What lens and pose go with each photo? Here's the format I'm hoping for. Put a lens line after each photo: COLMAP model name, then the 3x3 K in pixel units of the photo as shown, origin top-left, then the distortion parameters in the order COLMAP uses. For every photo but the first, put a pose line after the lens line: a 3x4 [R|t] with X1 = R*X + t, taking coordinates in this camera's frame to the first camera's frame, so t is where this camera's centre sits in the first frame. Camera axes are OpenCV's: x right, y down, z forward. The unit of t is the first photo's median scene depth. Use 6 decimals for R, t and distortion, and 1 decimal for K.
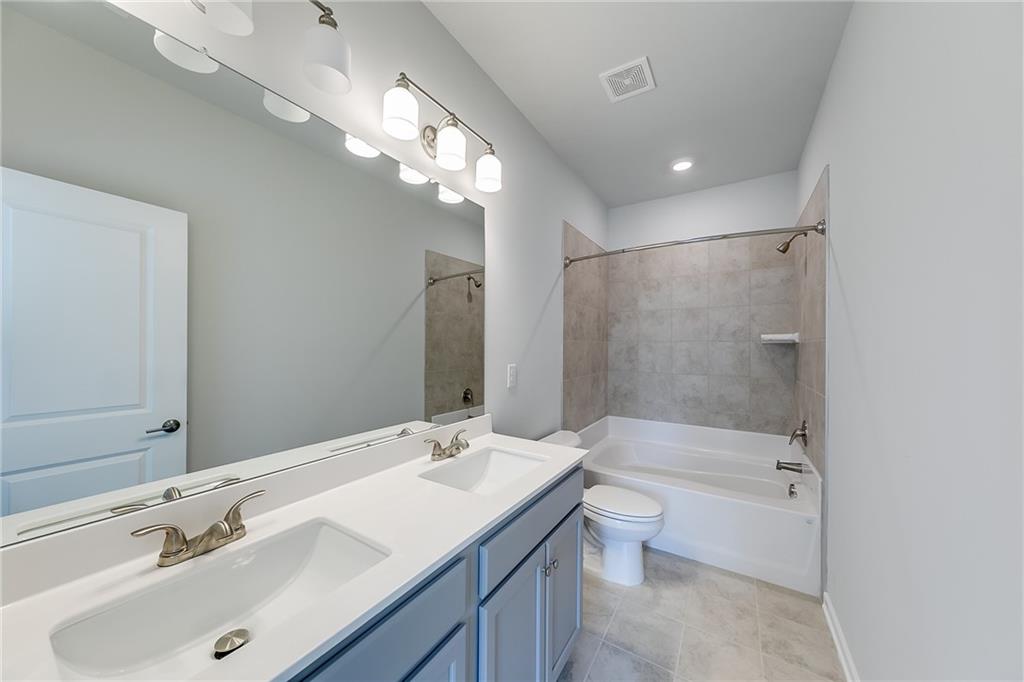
lens RADIAL K [[349.1, 0, 520.7], [0, 349.1, 344.2], [0, 0, 1]] dist [0.011017, -0.001373]
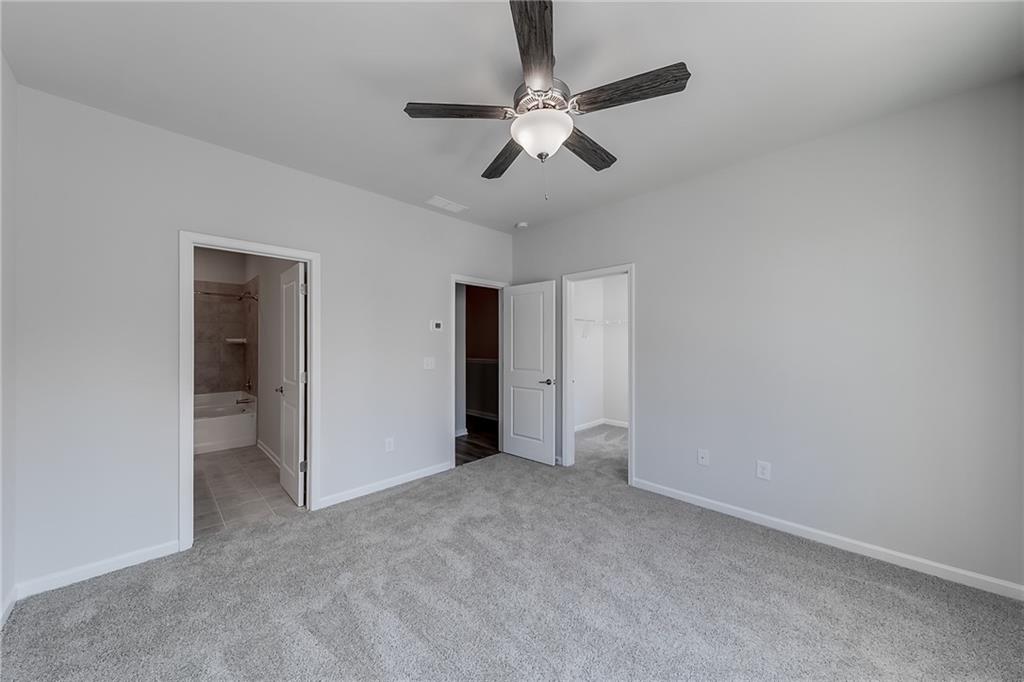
lens RADIAL K [[349.1, 0, 518.2], [0, 349.1, 343.0], [0, 0, 1]] dist [0.011017, -0.001373]
pose [[0.228102, 0.001827, 0.973636, -0.785110], [0.011292, 0.999926, -0.004522, 0.021110], [-0.973572, 0.012025, 0.228064, -0.942538]]
